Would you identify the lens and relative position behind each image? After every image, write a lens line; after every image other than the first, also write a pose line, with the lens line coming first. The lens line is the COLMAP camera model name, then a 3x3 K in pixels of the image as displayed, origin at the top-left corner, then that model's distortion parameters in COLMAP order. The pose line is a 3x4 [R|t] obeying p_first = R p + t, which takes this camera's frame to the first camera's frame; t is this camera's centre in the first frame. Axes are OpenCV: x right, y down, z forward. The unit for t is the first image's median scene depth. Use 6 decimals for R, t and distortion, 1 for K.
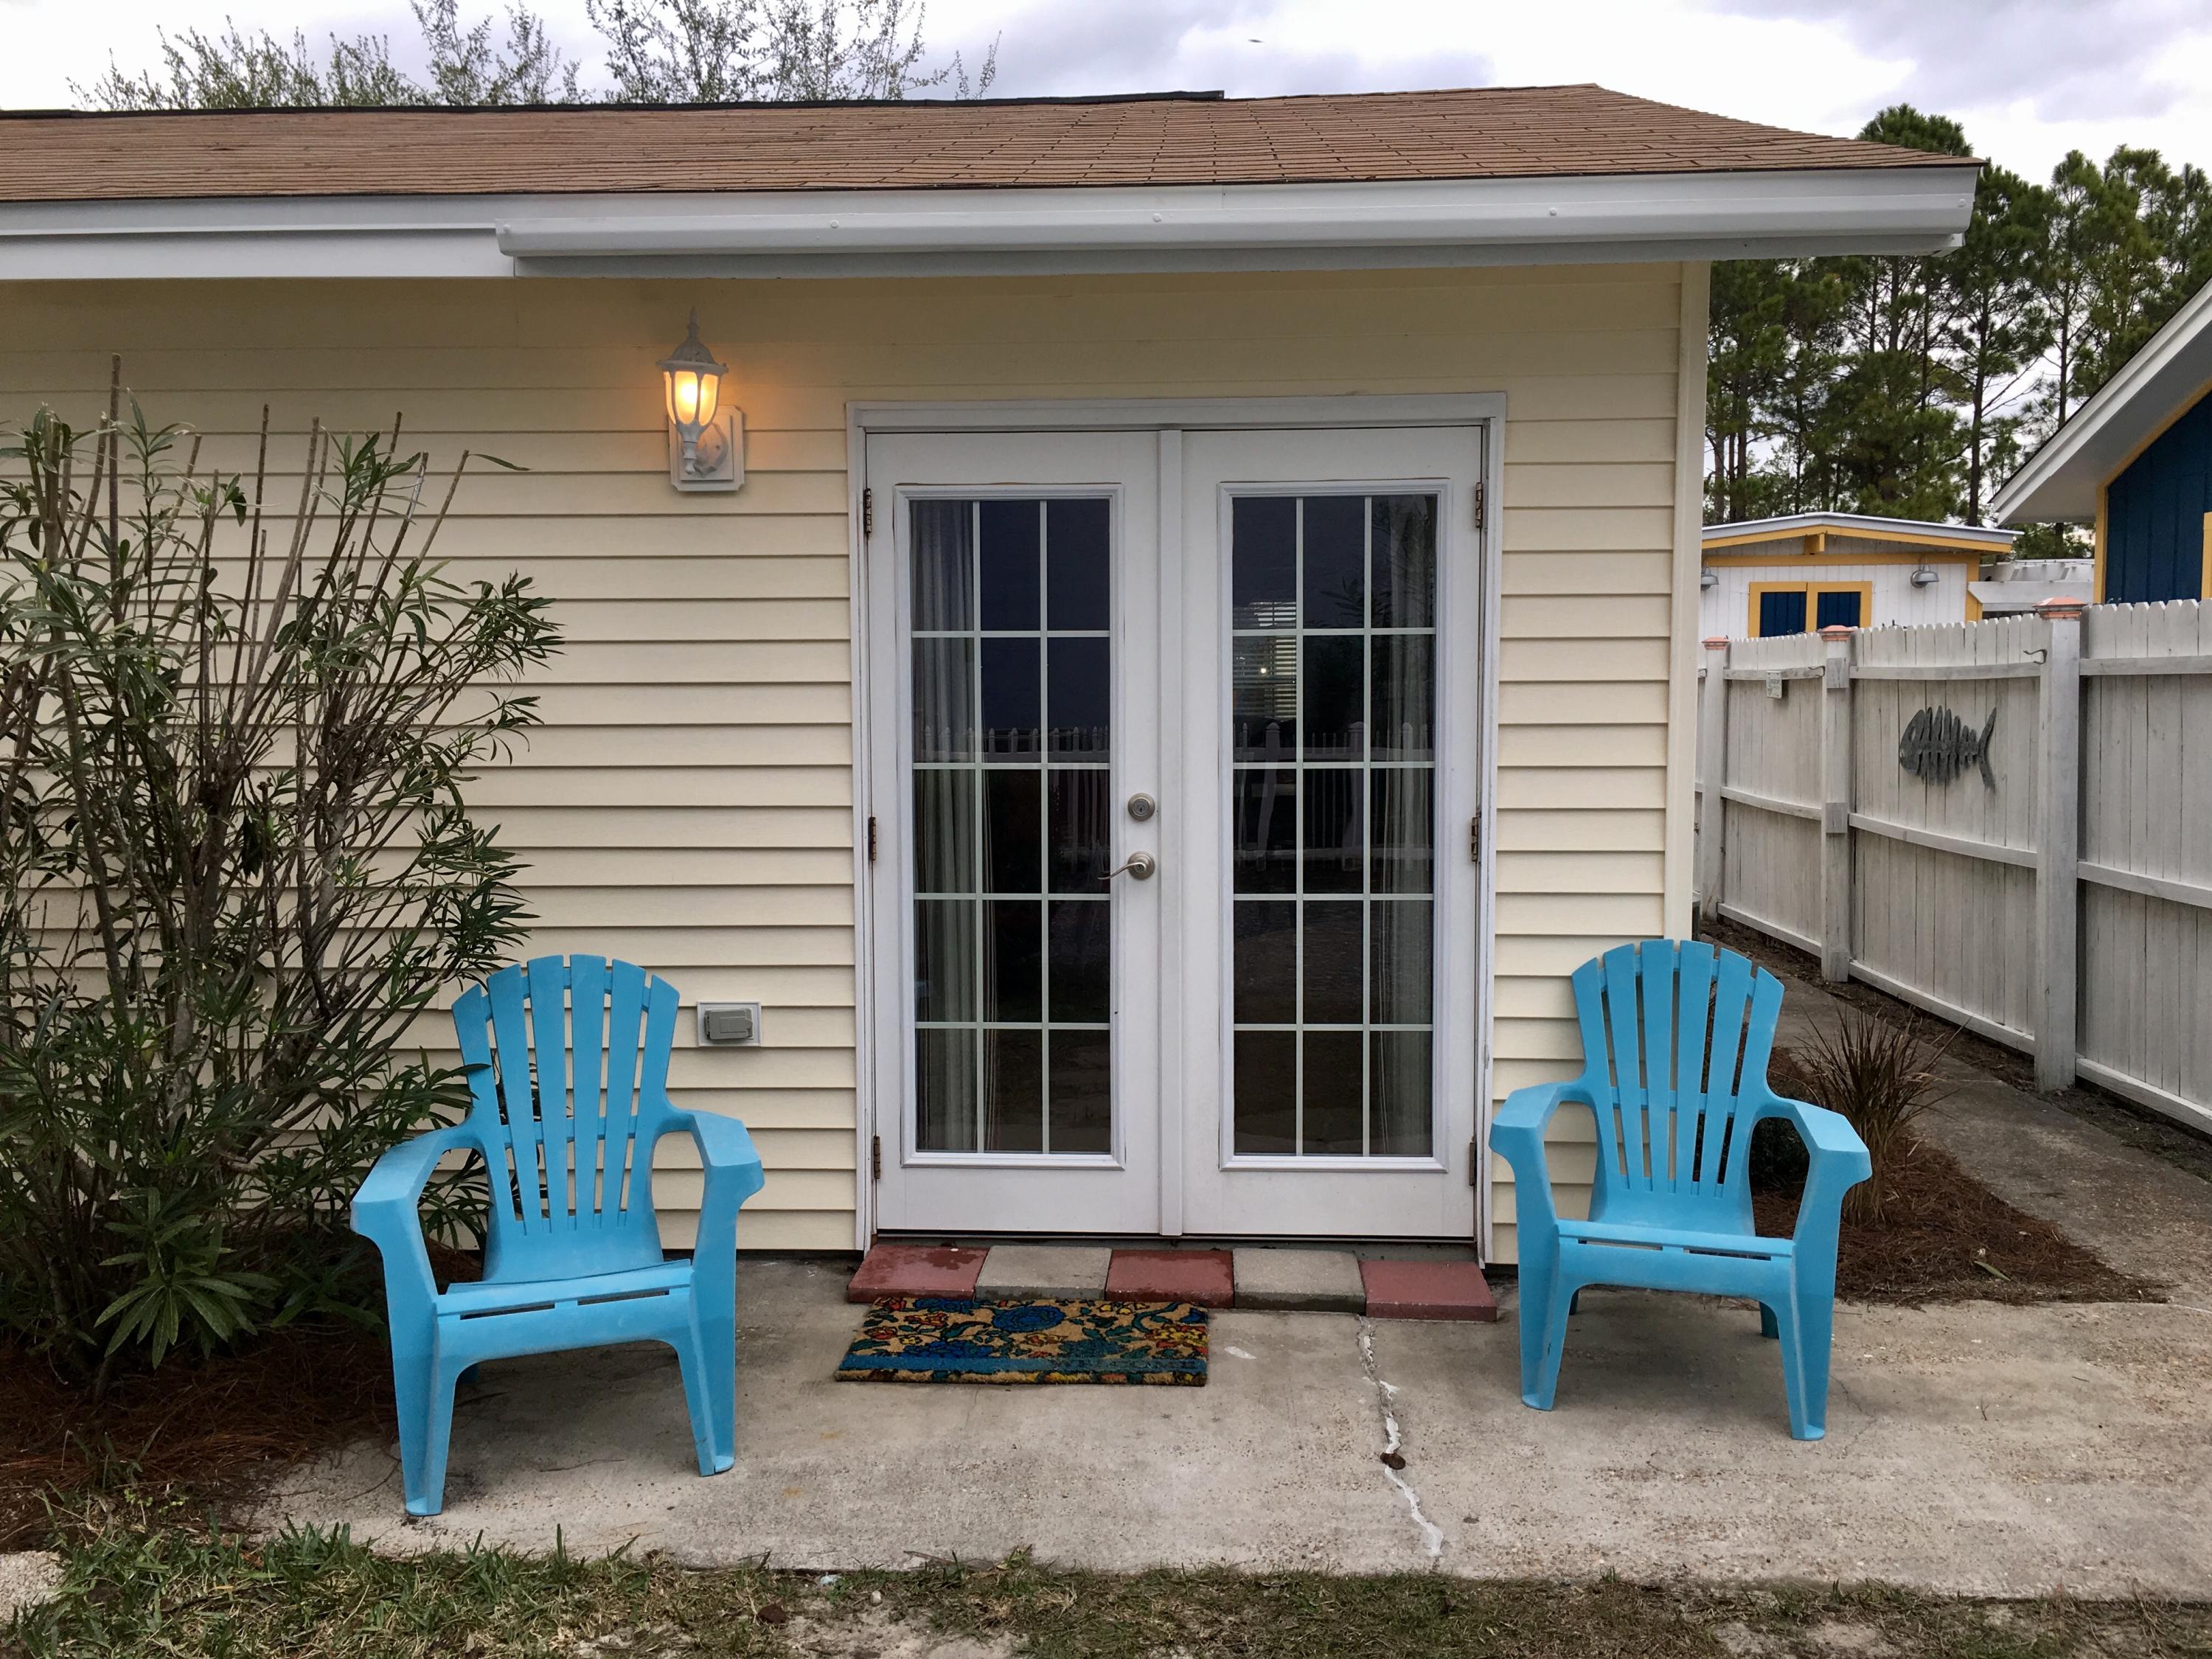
lens RADIAL K [[1877.5, 0, 1114.4], [0, 1877.5, 816.0], [0, 0, 1]] dist [0.094843, -0.140093]
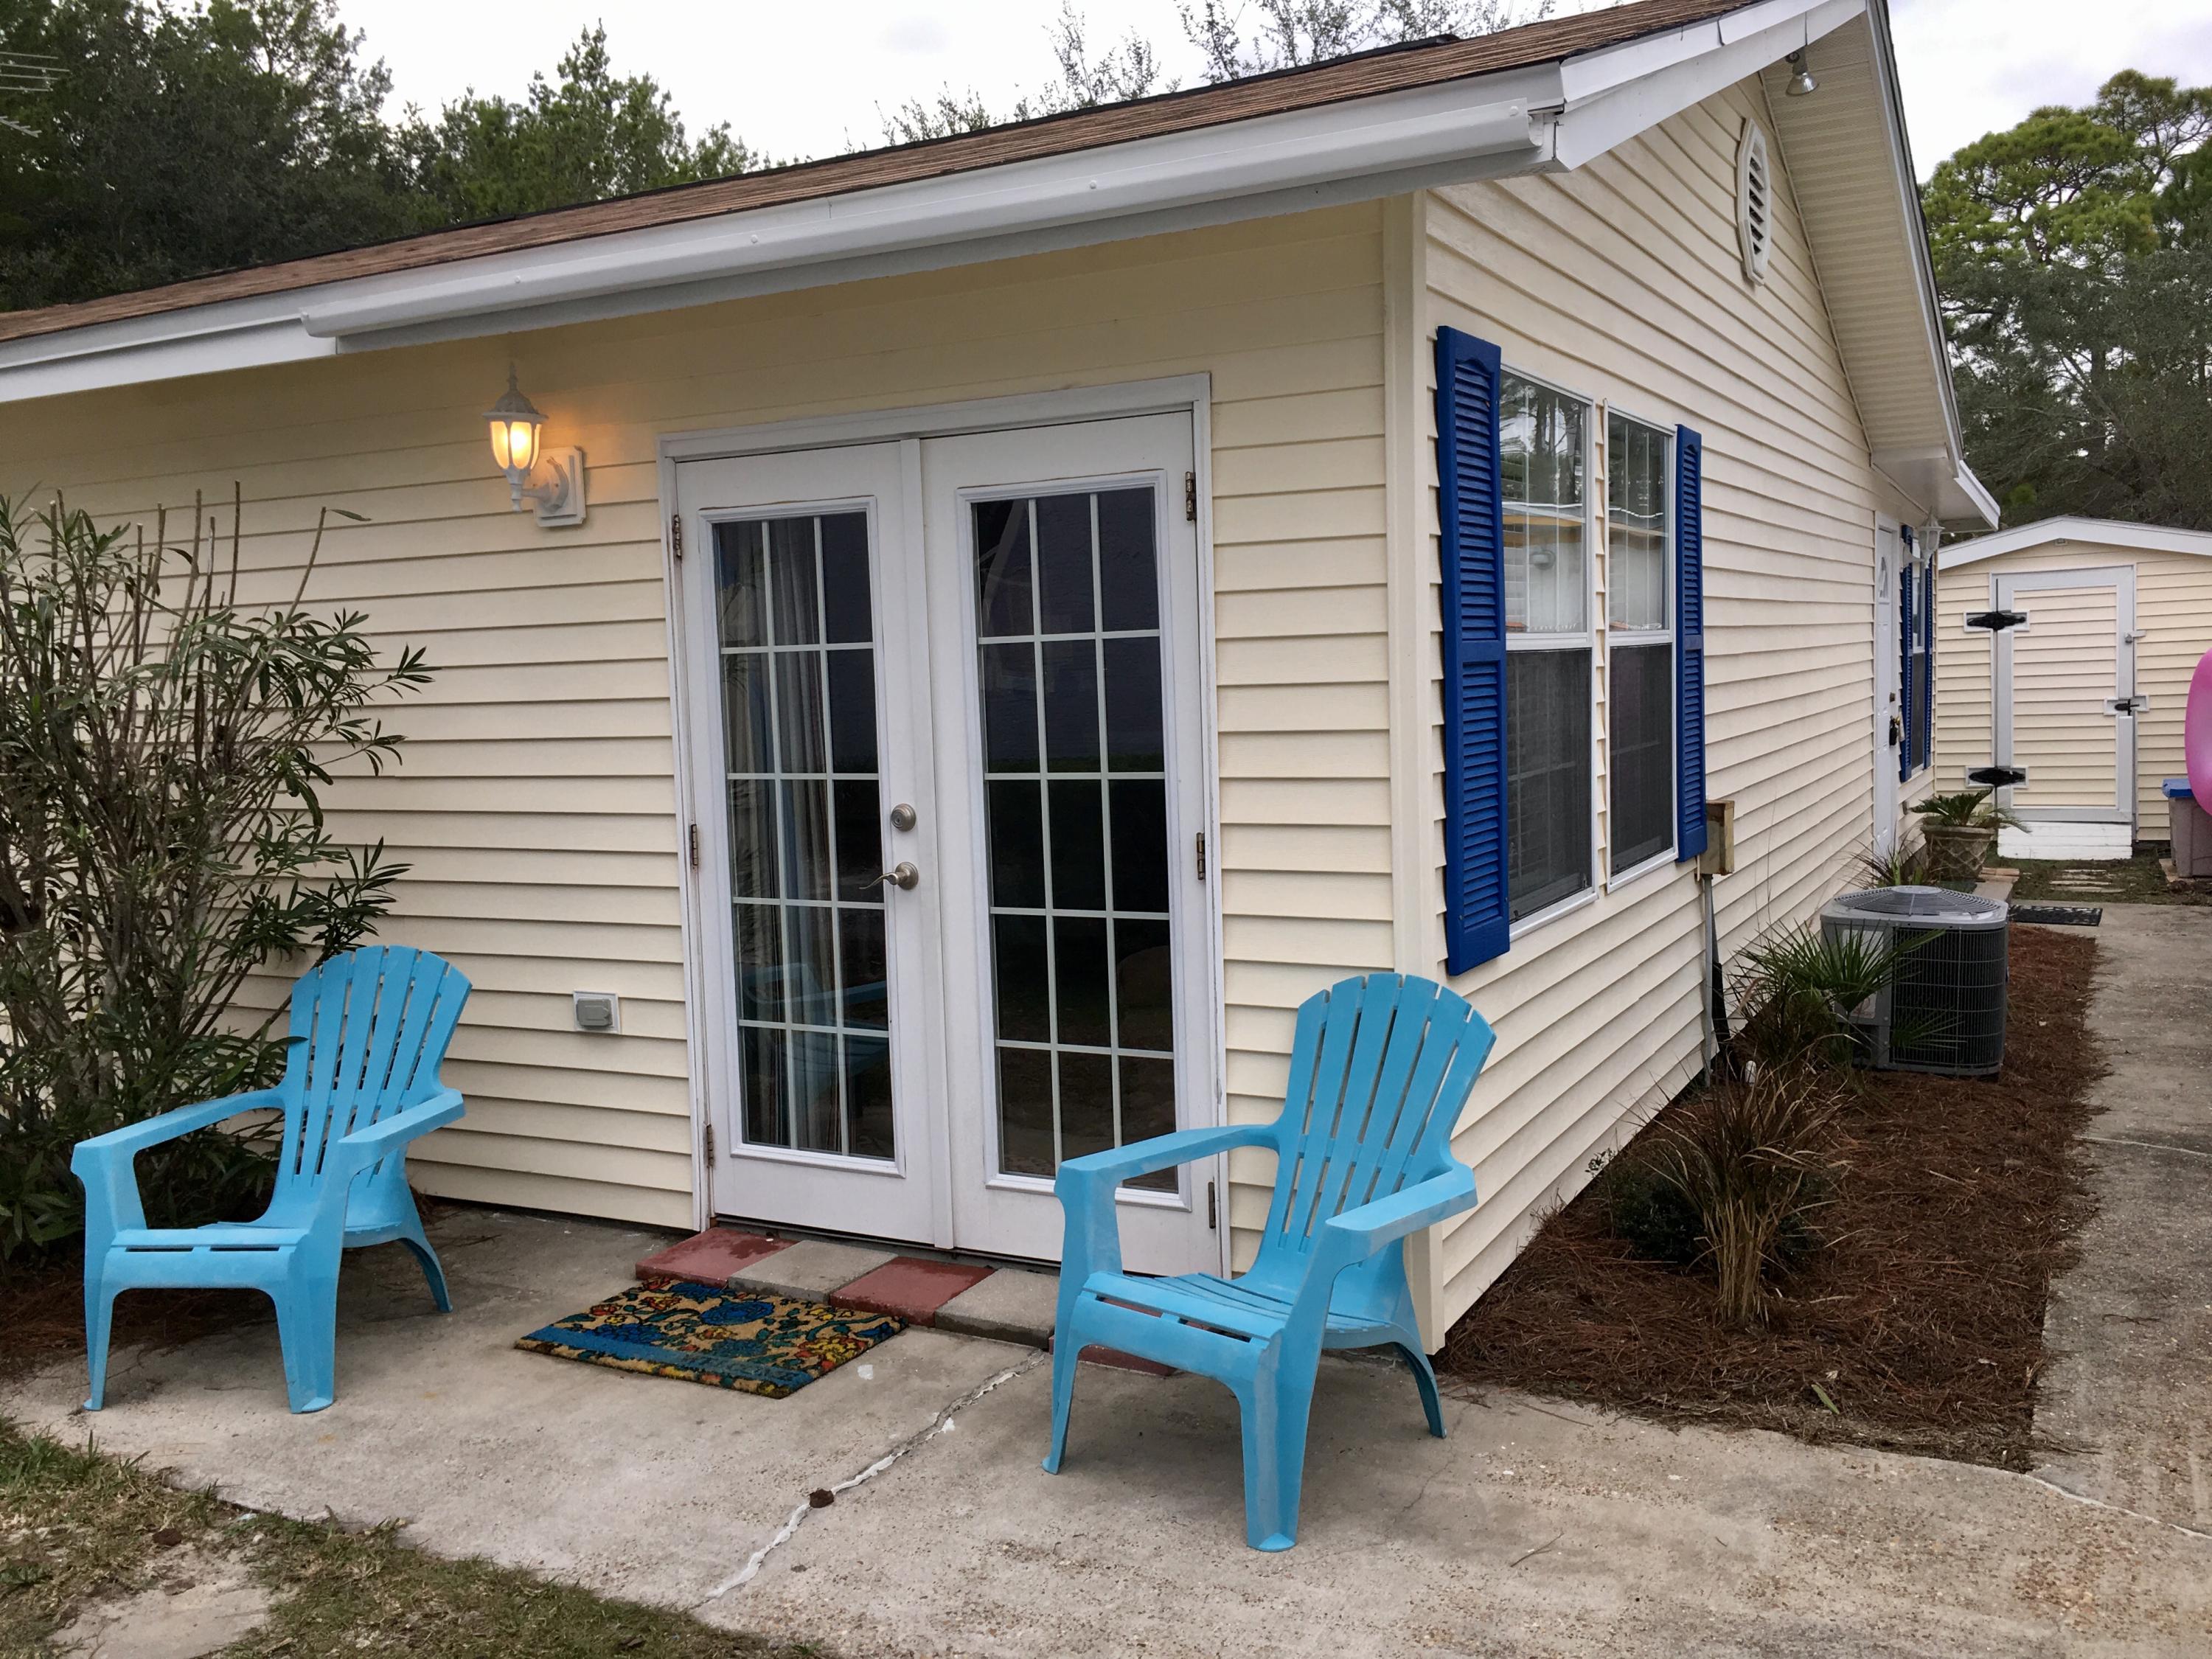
lens RADIAL K [[1877.5, 0, 1114.4], [0, 1877.5, 816.0], [0, 0, 1]] dist [0.094843, -0.140093]
pose [[0.902466, 0.008958, -0.430668, 0.556347], [-0.003088, 0.999893, 0.014328, -0.020761], [0.430750, -0.011601, 0.902397, 0.147463]]
